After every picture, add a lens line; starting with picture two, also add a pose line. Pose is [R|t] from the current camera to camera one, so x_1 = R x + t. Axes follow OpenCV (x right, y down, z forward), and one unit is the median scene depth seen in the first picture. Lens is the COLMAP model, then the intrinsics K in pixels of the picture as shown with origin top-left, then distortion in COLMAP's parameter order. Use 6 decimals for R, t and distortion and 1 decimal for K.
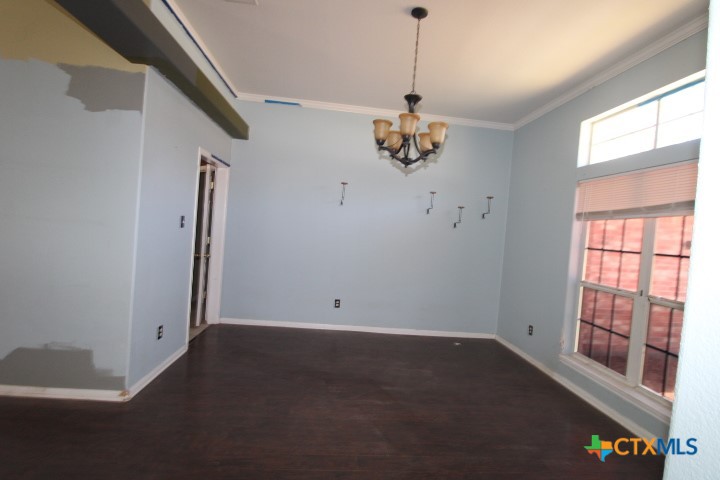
lens RADIAL K [[345.5, 0, 360.3], [0, 345.5, 242.8], [0, 0, 1]] dist [-0.009358, -0.009091]
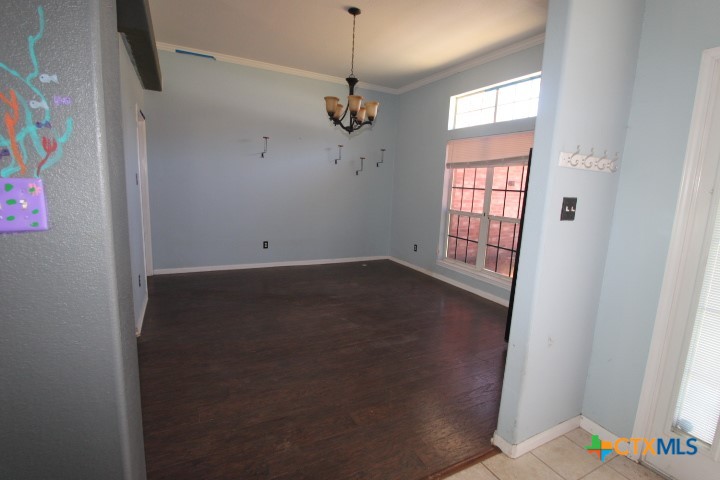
lens RADIAL K [[345.5, 0, 357.0], [0, 345.5, 244.1], [0, 0, 1]] dist [-0.009358, -0.009091]
pose [[0.926430, -0.103212, 0.362043, -0.315971], [0.042008, 0.984020, 0.173033, -0.021023], [-0.374116, -0.145094, 0.915961, -0.268083]]
